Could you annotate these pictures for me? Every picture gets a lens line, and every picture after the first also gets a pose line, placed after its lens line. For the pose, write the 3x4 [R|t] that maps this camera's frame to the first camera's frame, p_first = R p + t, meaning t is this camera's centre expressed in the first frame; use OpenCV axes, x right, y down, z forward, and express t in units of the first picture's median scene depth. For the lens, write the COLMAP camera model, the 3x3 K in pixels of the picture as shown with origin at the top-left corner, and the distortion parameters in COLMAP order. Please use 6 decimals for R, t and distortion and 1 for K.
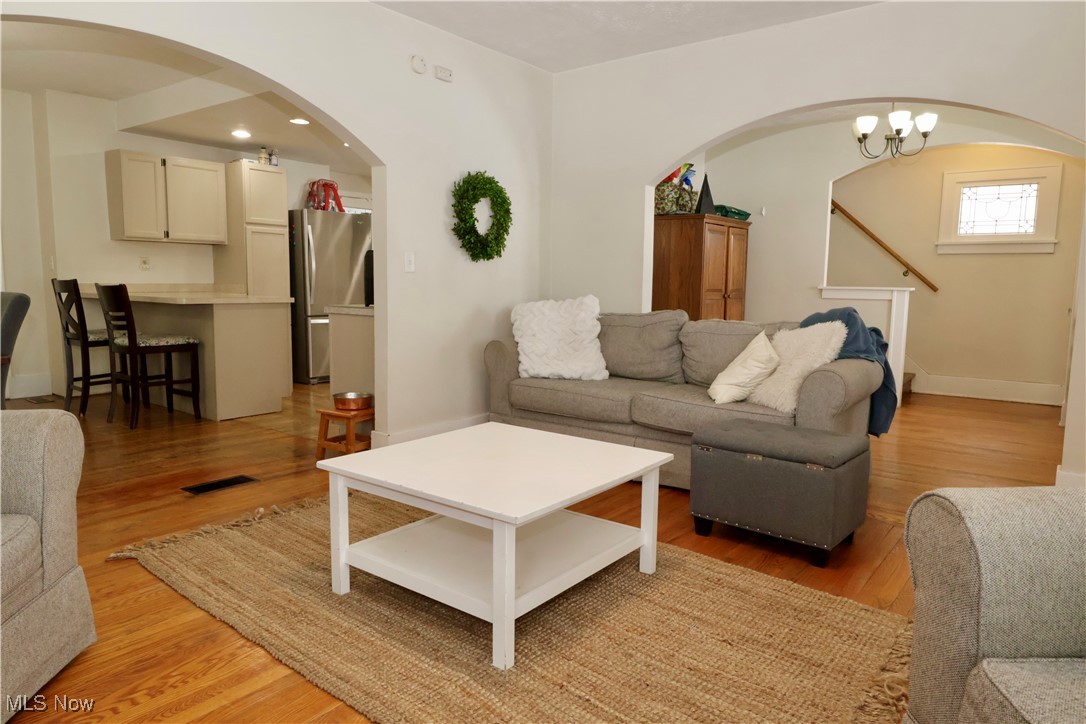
lens RADIAL K [[707.7, 0, 552.4], [0, 707.7, 363.5], [0, 0, 1]] dist [0.001233, -0.004724]
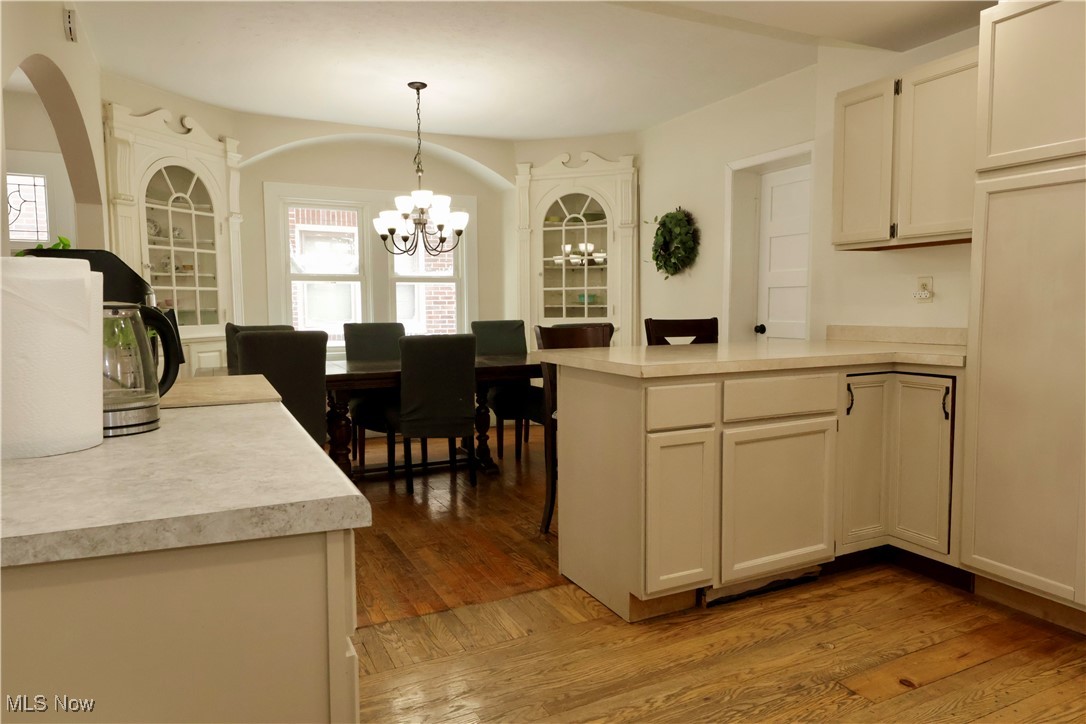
lens RADIAL K [[707.7, 0, 544.5], [0, 707.7, 356.6], [0, 0, 1]] dist [0.001233, -0.004724]
pose [[-0.443434, 0.048193, -0.895011, 0.017314], [-0.108107, 0.988388, 0.106783, -0.111558], [0.889764, 0.144108, -0.433074, 0.932503]]
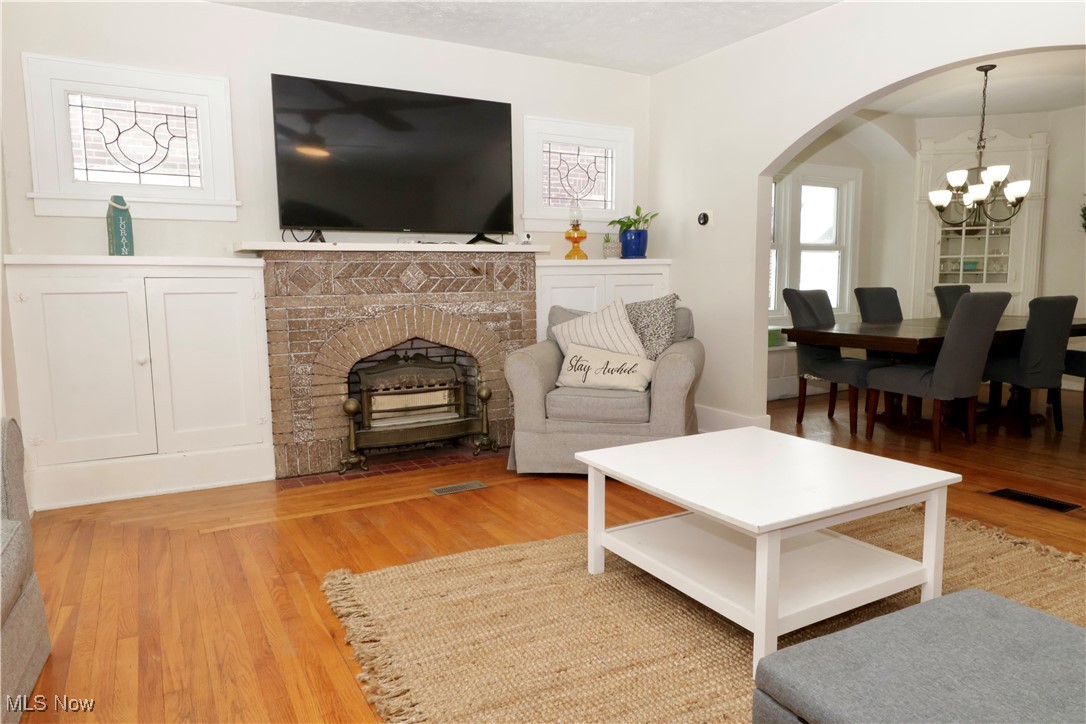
lens RADIAL K [[707.7, 0, 547.9], [0, 707.7, 360.8], [0, 0, 1]] dist [0.001233, -0.004724]
pose [[-0.390878, 0.094042, -0.915626, 0.335512], [-0.109235, 0.982997, 0.147594, -0.040993], [0.913938, 0.157709, -0.373959, 0.398054]]
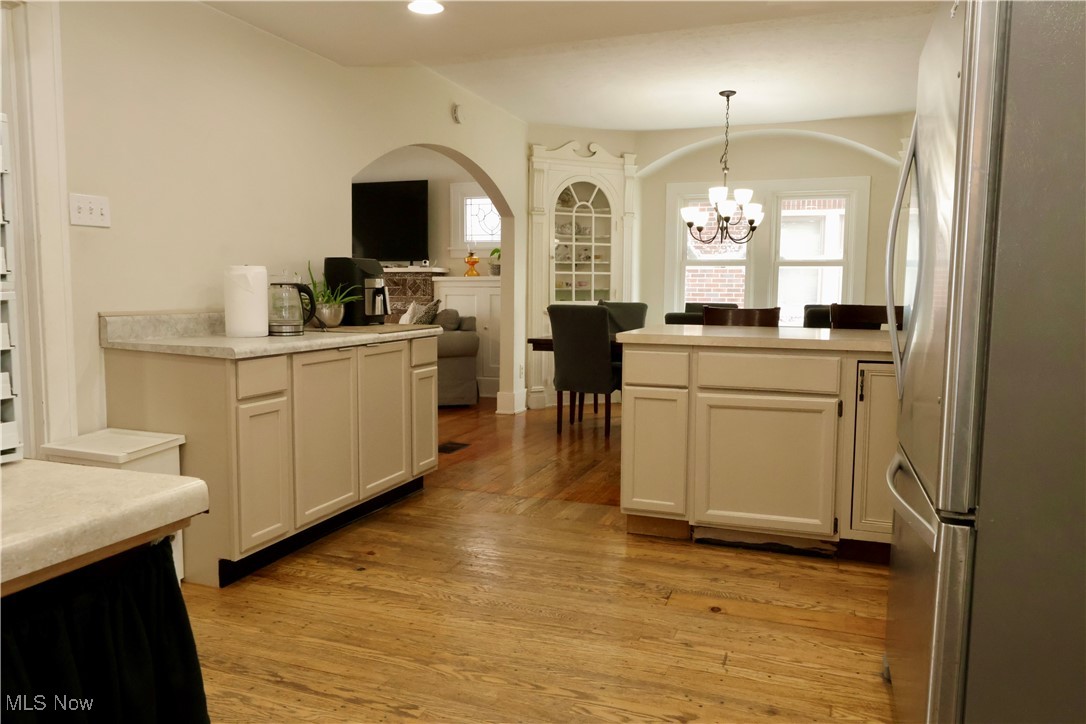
lens RADIAL K [[761.1, 0, 550.2], [0, 761.1, 357.3], [0, 0, 1]] dist [0.011022, 0.001376]
pose [[-0.954698, -0.000098, -0.297576, -0.119087], [-0.061810, 0.978255, 0.197981, -0.154680], [0.291086, 0.207405, -0.933944, 1.268832]]
